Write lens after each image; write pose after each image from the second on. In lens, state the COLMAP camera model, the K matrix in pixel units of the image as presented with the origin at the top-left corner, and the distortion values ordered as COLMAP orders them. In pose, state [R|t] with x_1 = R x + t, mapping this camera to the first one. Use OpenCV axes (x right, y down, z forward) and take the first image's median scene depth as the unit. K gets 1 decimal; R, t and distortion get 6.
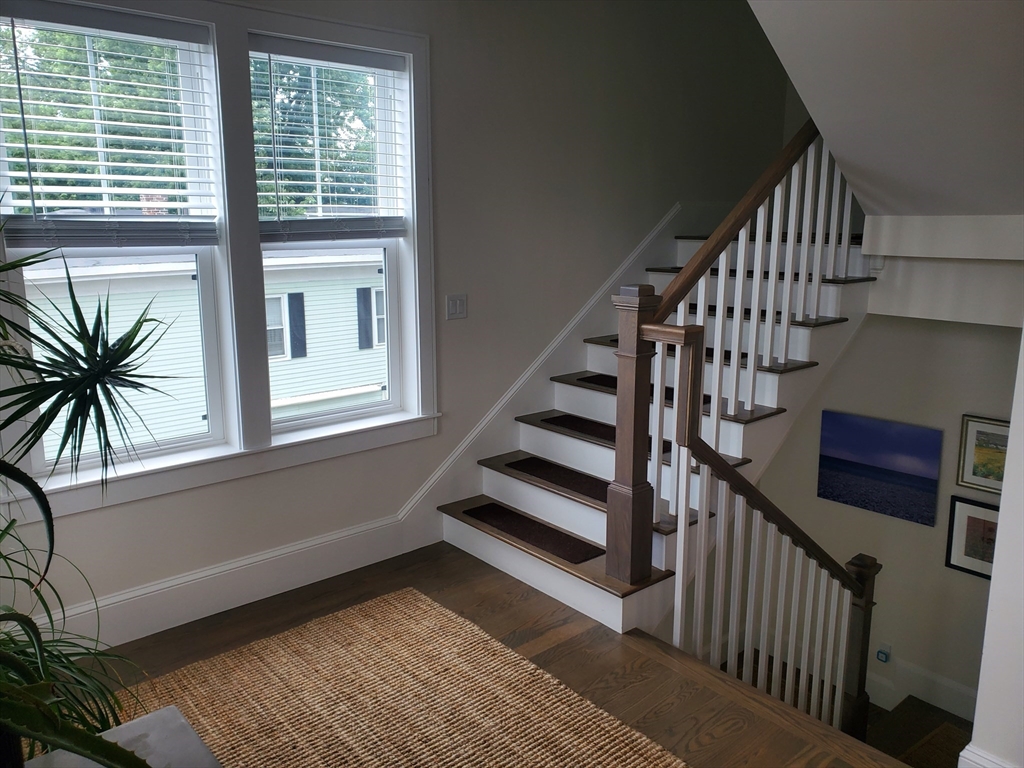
lens RADIAL K [[788.3, 0, 511.8], [0, 788.3, 381.1], [0, 0, 1]] dist [0.009963, -0.004877]
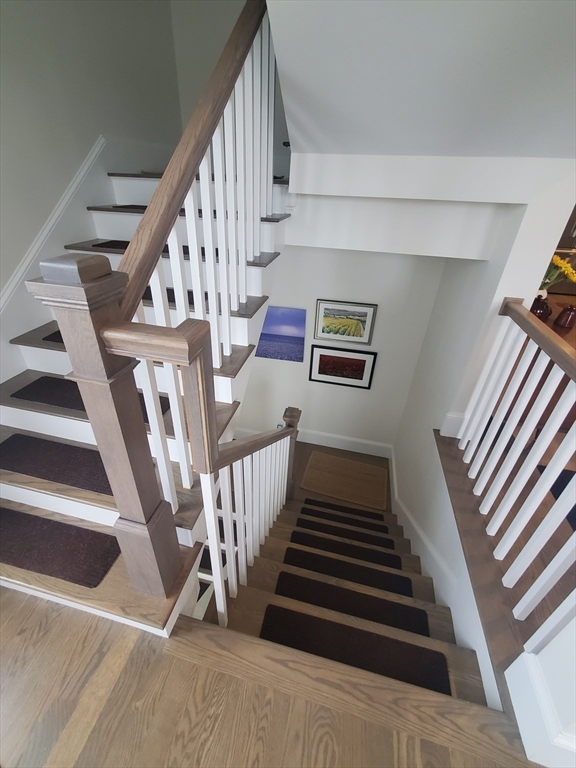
lens RADIAL K [[336.7, 0, 274.7], [0, 336.7, 381.7], [0, 0, 1]] dist [0.014532, 0.000389]
pose [[0.816202, -0.283920, 0.503194, 0.096978], [0.093423, 0.924323, 0.370000, -0.086848], [-0.570164, -0.254985, 0.780958, 0.532787]]
